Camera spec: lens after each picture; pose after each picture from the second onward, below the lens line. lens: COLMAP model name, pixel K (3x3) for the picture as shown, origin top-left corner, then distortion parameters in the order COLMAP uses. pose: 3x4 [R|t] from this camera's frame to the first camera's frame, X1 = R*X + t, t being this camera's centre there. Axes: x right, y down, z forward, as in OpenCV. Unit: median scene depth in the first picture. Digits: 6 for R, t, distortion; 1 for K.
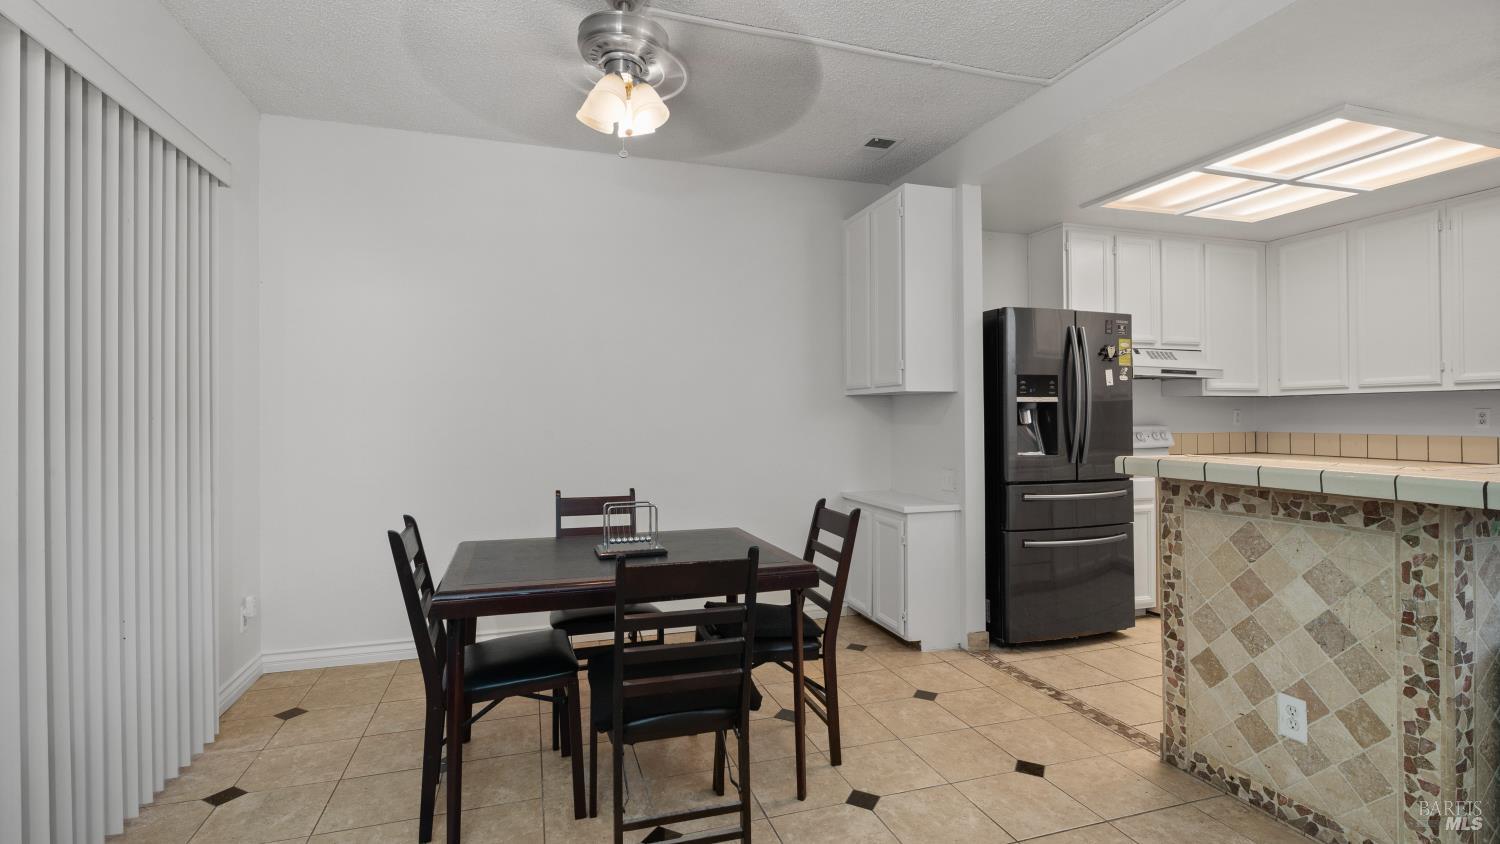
lens RADIAL K [[675.5, 0, 744.3], [0, 675.5, 411.4], [0, 0, 1]] dist [0.019551, -0.009984]
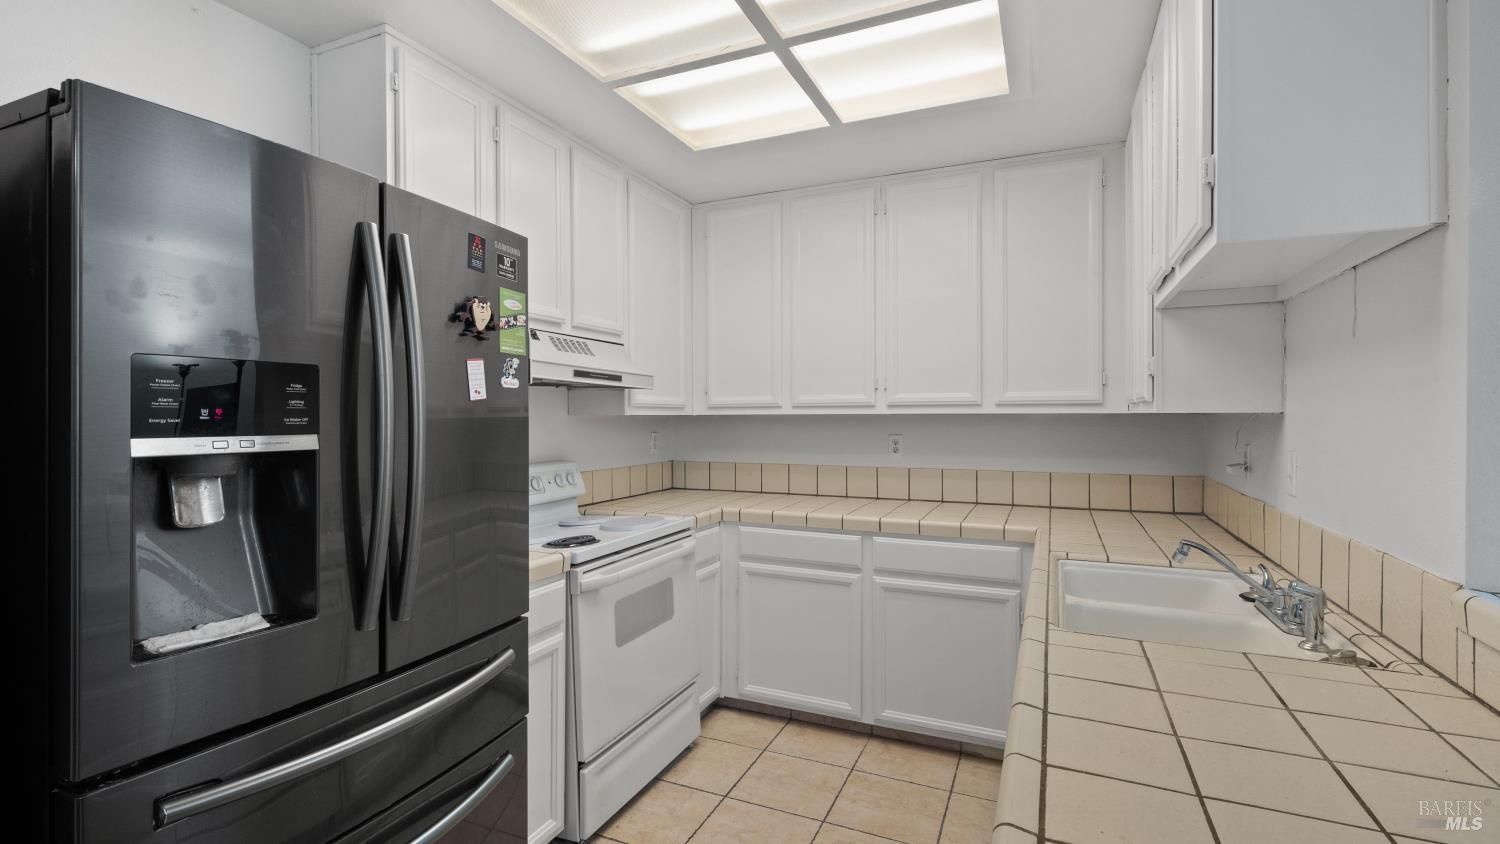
lens RADIAL K [[675.5, 0, 744.3], [0, 675.5, 411.4], [0, 0, 1]] dist [0.019551, -0.009984]
pose [[0.668955, 0.007113, 0.743269, 0.354512], [-0.005474, 0.999974, -0.004643, -0.031208], [-0.743283, -0.000962, 0.668977, 0.630277]]
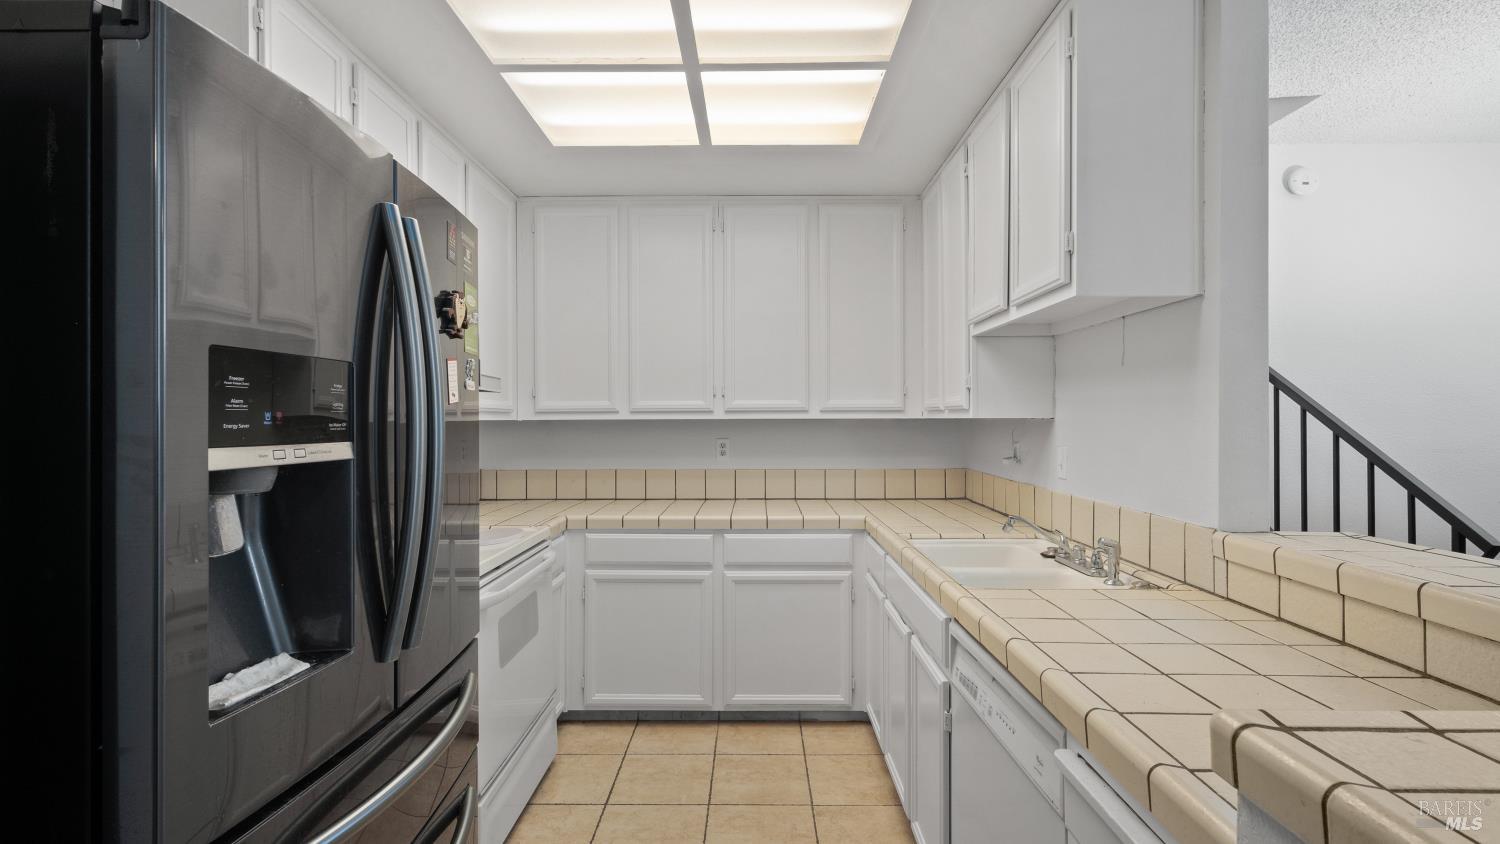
lens RADIAL K [[686.5, 0, 745.5], [0, 686.5, 414.3], [0, 0, 1]] dist [0.010094, -0.000221]
pose [[0.317479, 0.011137, 0.948200, 0.242429], [-0.004672, 0.999937, -0.010180, -0.029997], [-0.948254, -0.001198, 0.317511, 0.747702]]
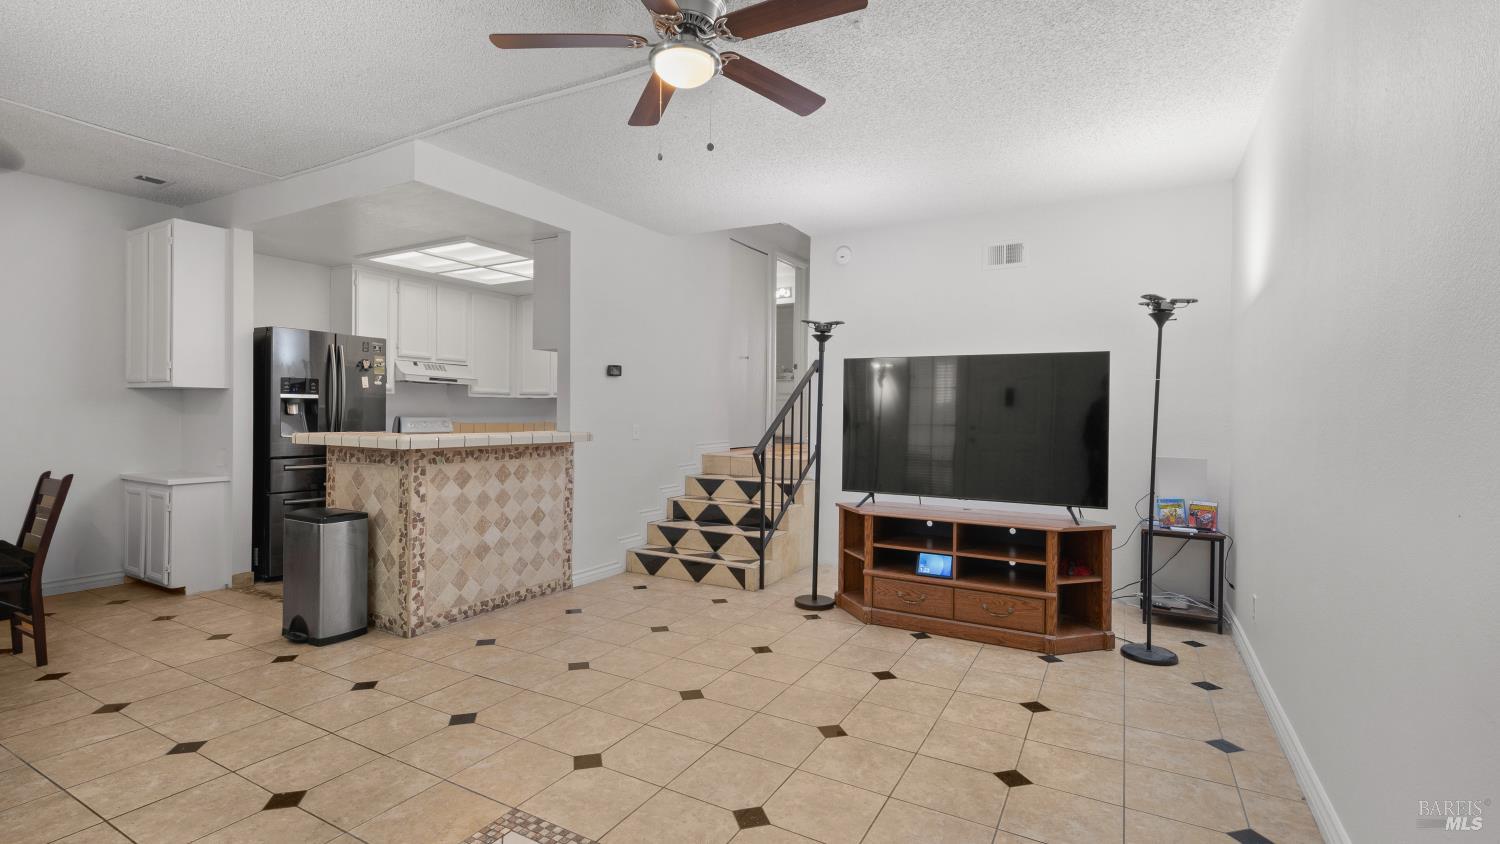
lens RADIAL K [[675.5, 0, 744.3], [0, 675.5, 411.4], [0, 0, 1]] dist [0.019551, -0.009984]
pose [[0.734433, 0.012359, 0.678569, 0.156999], [-0.017274, 0.999851, 0.000485, -0.003010], [-0.678462, -0.012078, 0.734536, -0.604977]]
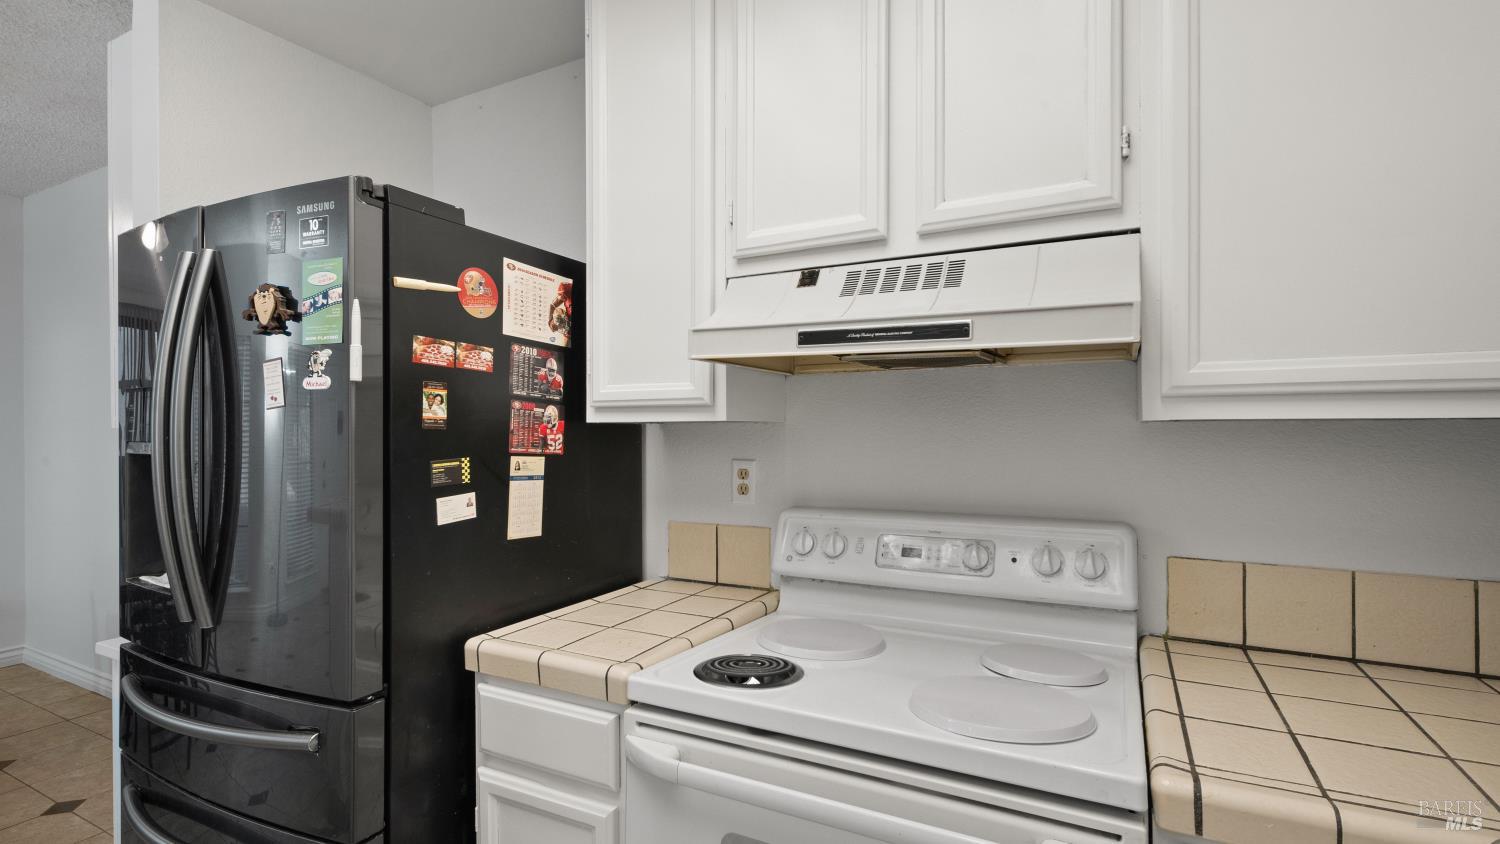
lens RADIAL K [[699.2, 0, 750.0], [0, 699.2, 422.0], [0, 0, 1]] dist [0.013199, -0.000212]
pose [[0.701422, -0.003686, -0.712737, 0.962514], [0.007618, 0.999968, 0.002326, -0.030890], [0.712705, -0.007062, 0.701428, 0.939856]]
